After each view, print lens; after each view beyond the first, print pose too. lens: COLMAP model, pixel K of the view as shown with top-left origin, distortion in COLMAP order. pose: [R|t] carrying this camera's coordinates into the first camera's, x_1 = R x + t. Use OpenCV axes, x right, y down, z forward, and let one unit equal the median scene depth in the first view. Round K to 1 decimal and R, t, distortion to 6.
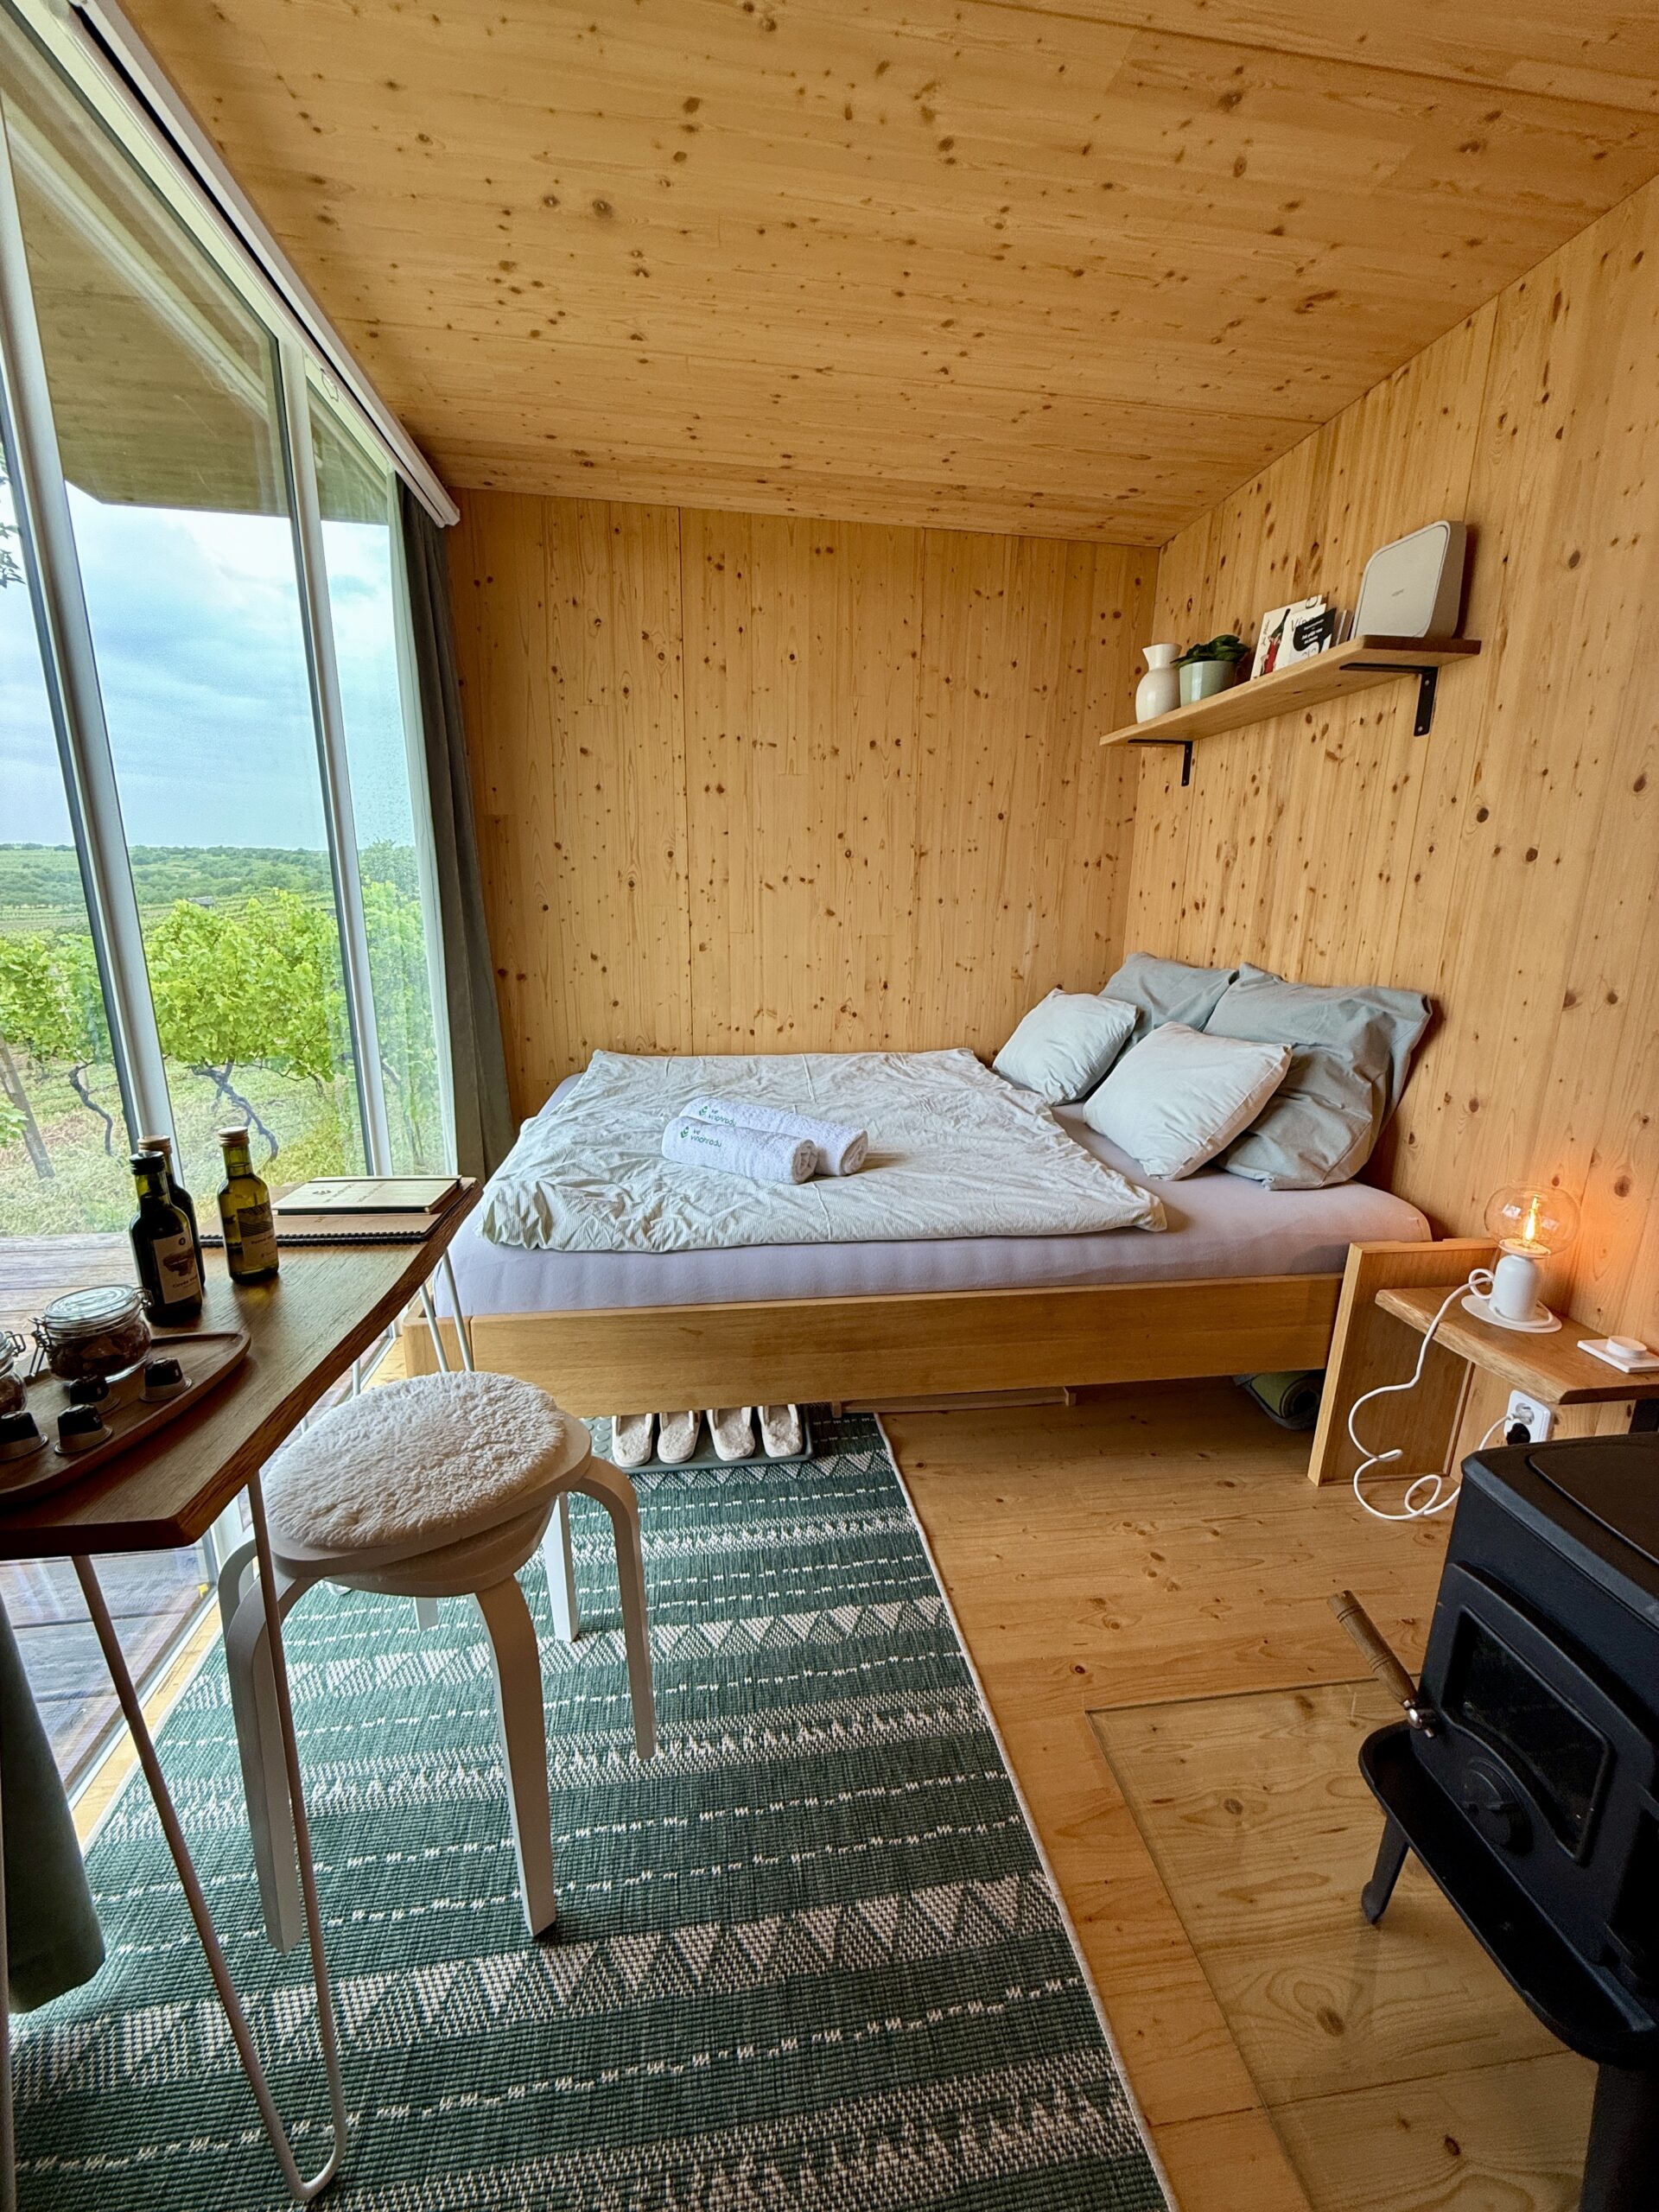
lens RADIAL K [[878.7, 0, 825.9], [0, 878.7, 1103.6], [0, 0, 1]] dist [-0.001173, 0.000032]
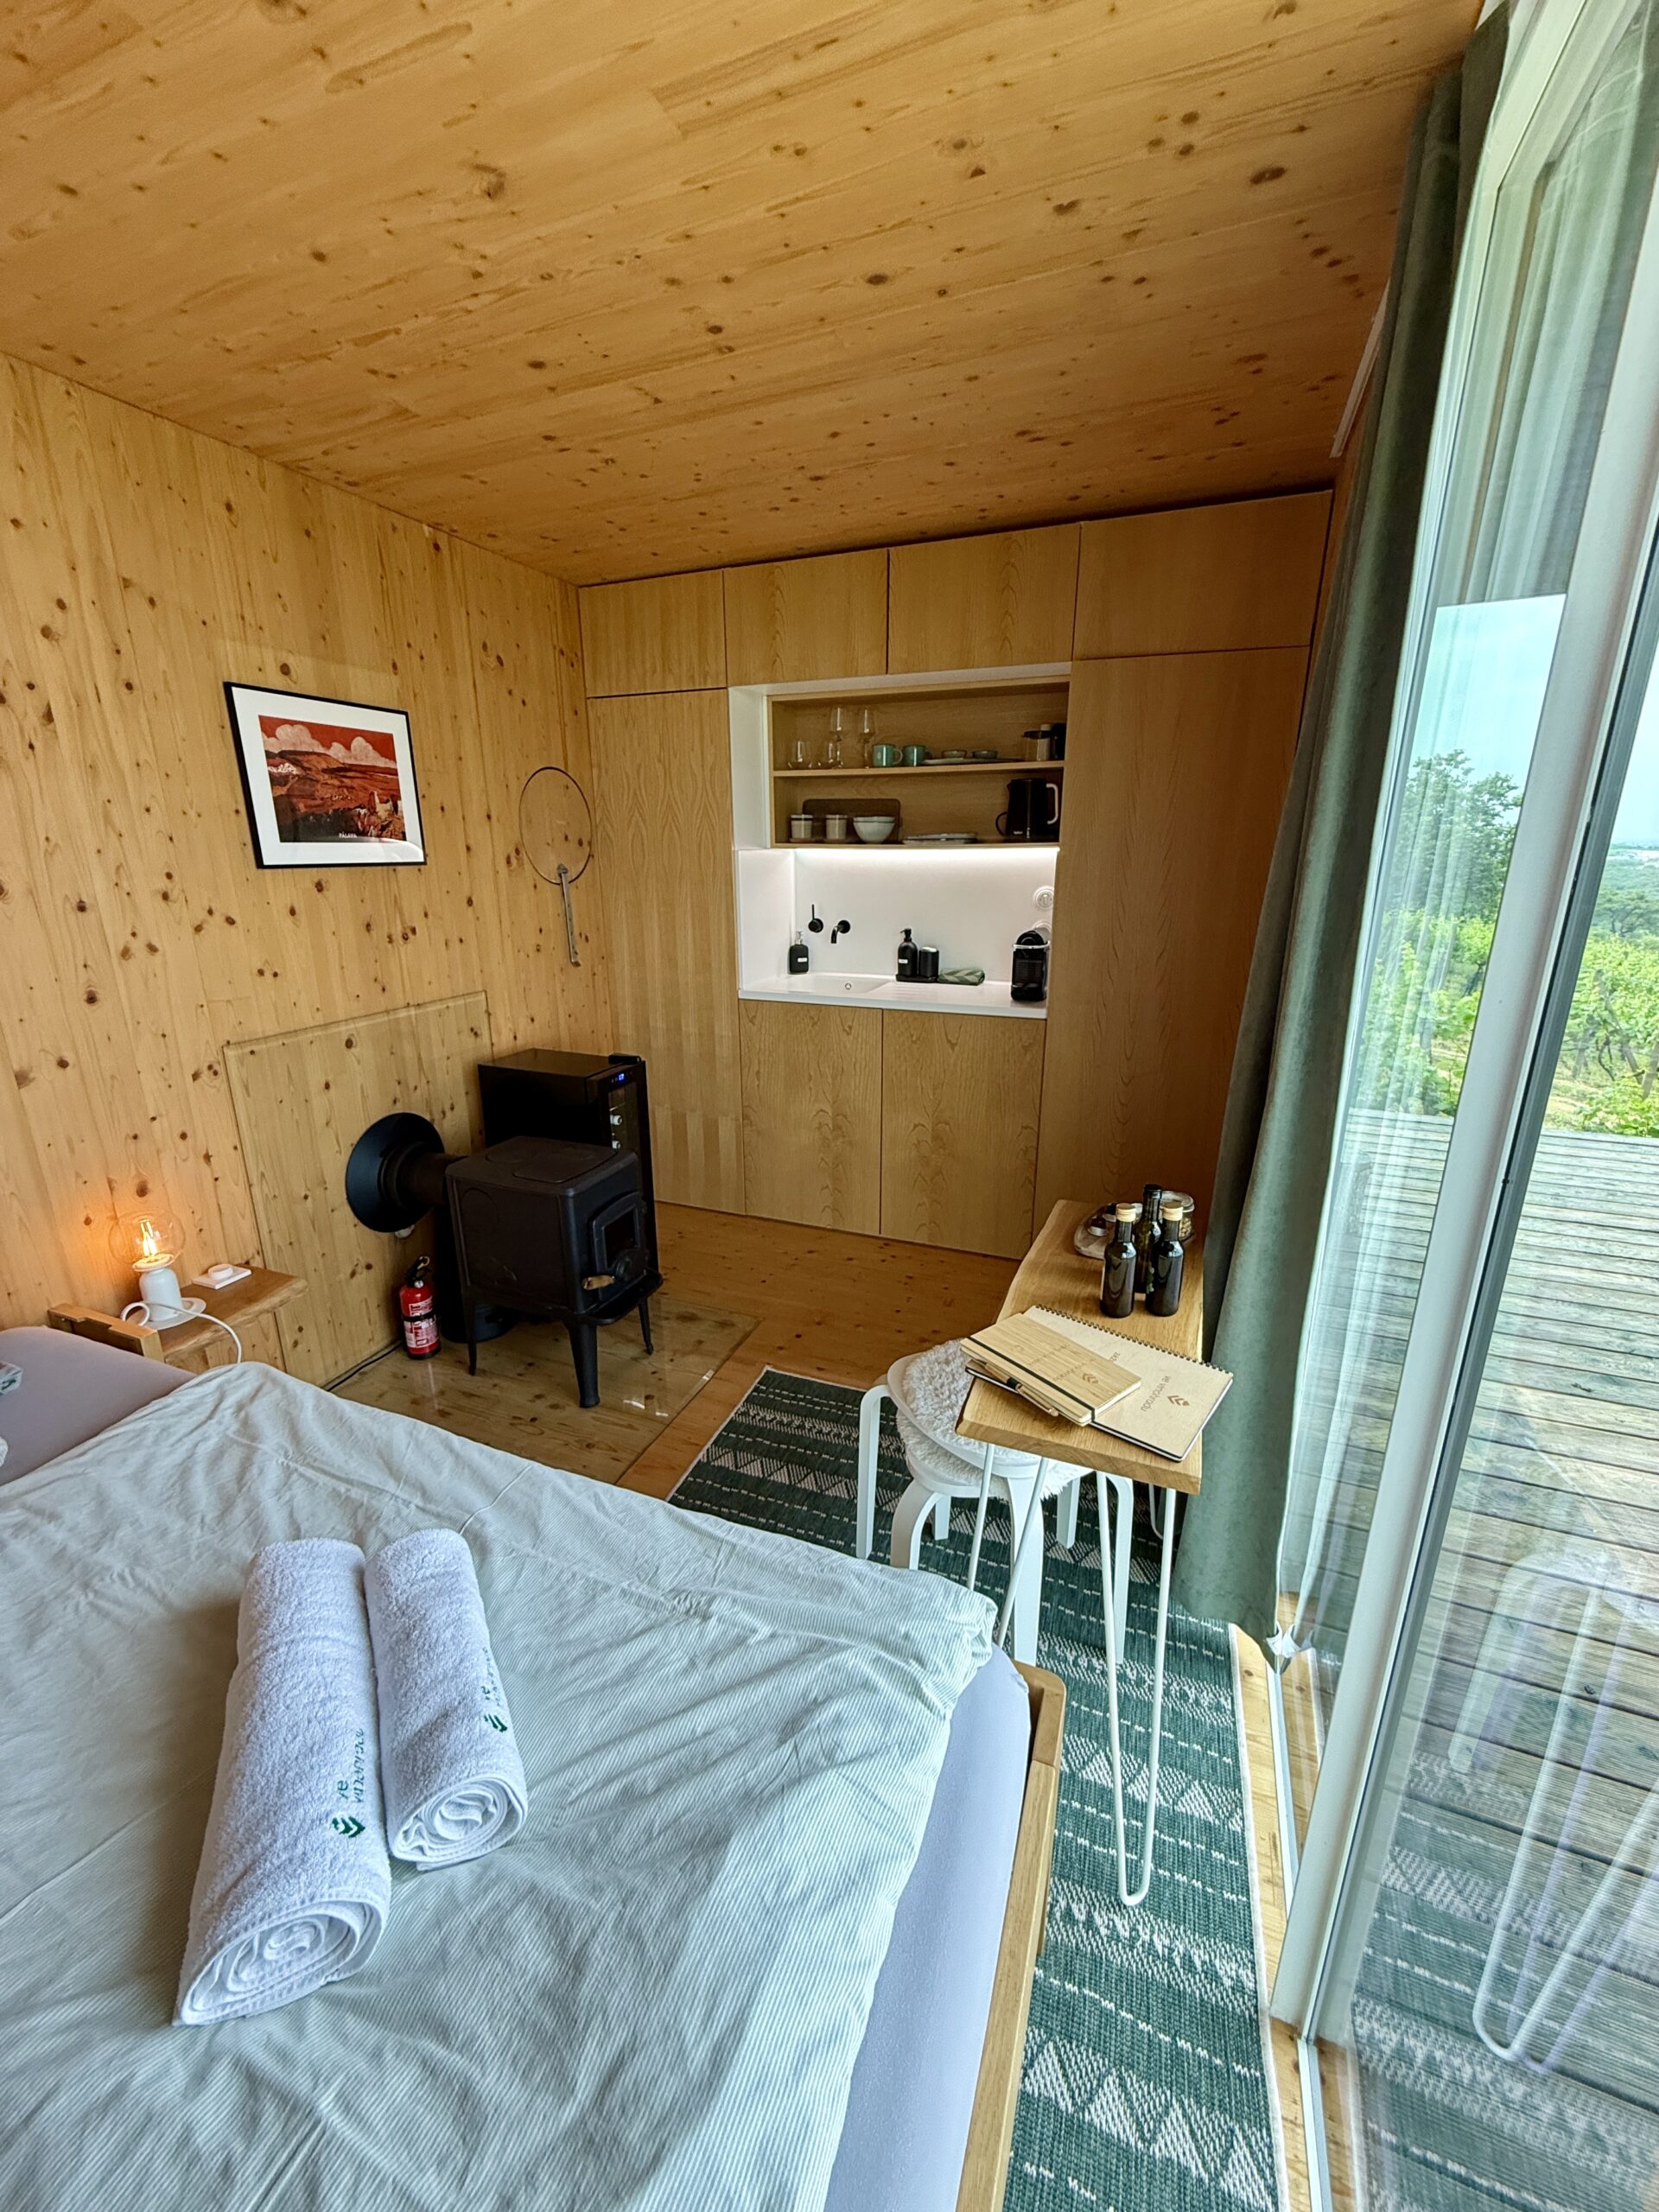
lens RADIAL K [[880.7, 0, 825.9], [0, 880.7, 1100.4], [0, 0, 1]] dist [0.000787, -0.000193]
pose [[-0.869767, -0.146677, 0.471160, -0.373177], [0.113342, 0.869895, 0.480037, -0.340538], [-0.480270, 0.470923, -0.739981, 0.896923]]
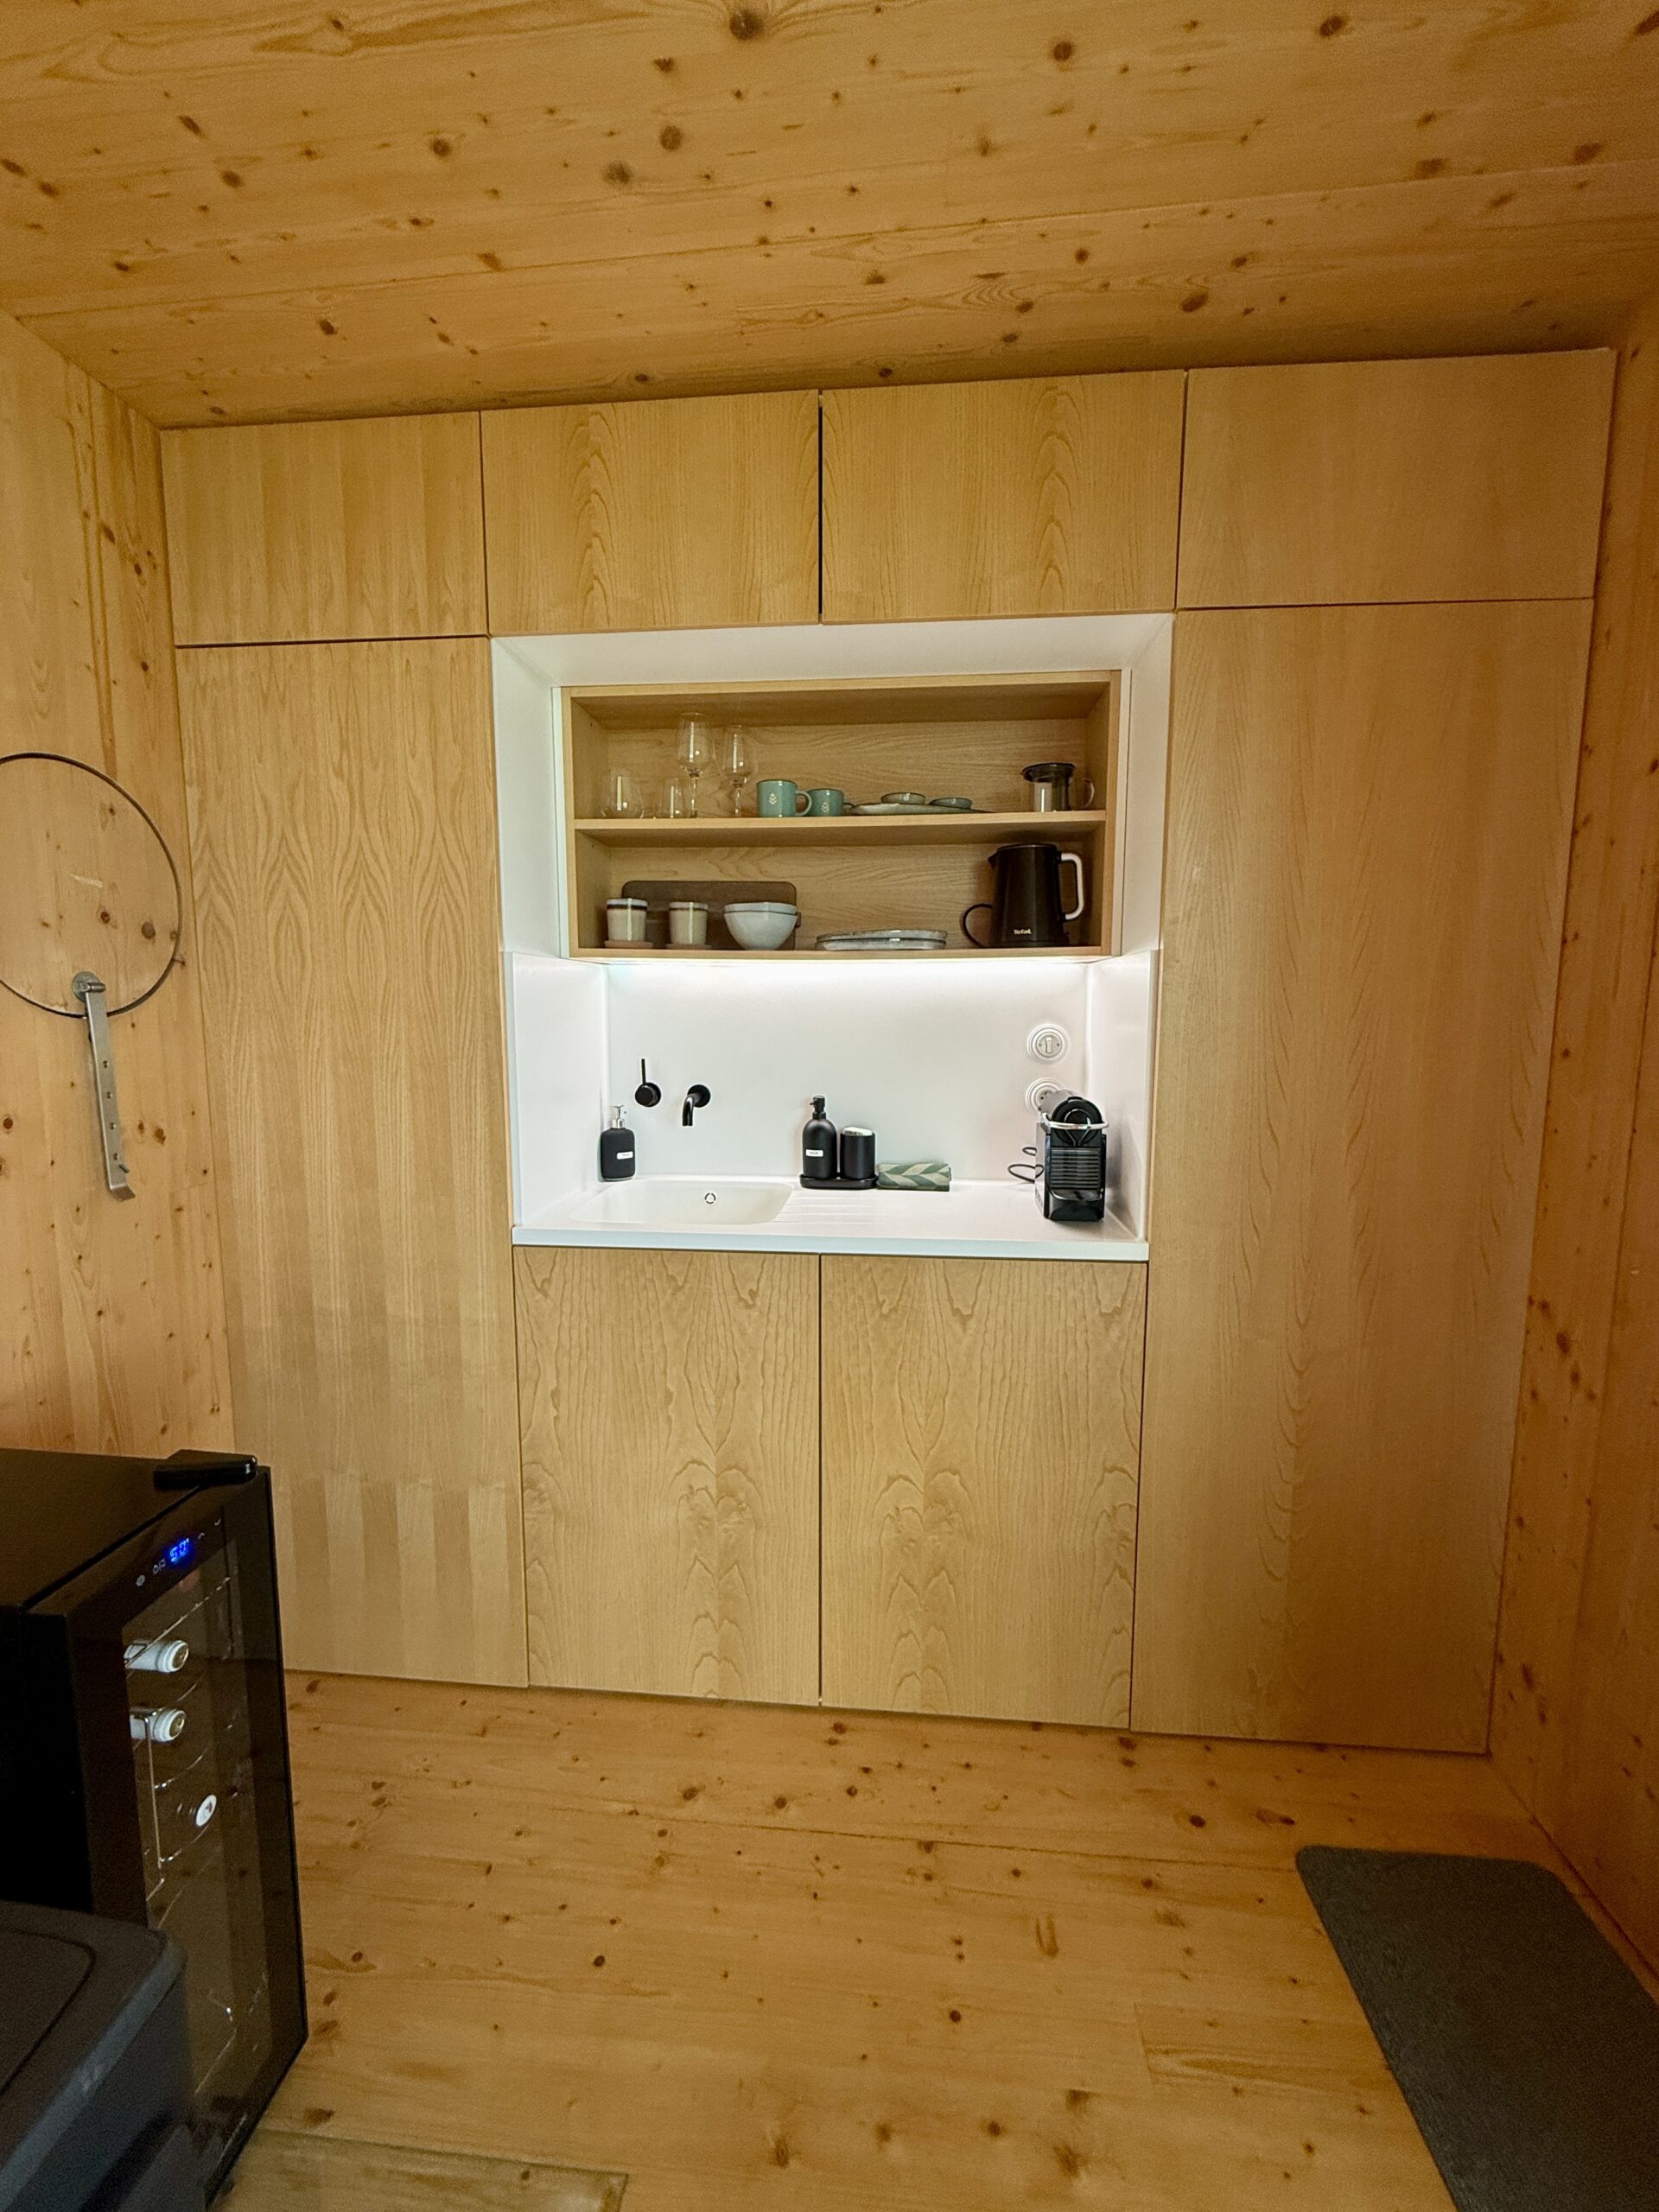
lens RADIAL K [[878.7, 0, 825.9], [0, 878.7, 1103.6], [0, 0, 1]] dist [-0.001173, 0.000032]
pose [[-0.975416, -0.037046, 0.217235, 0.046269], [0.039985, 0.939653, 0.339784, -0.152769], [-0.216713, 0.340117, -0.915071, 0.390764]]
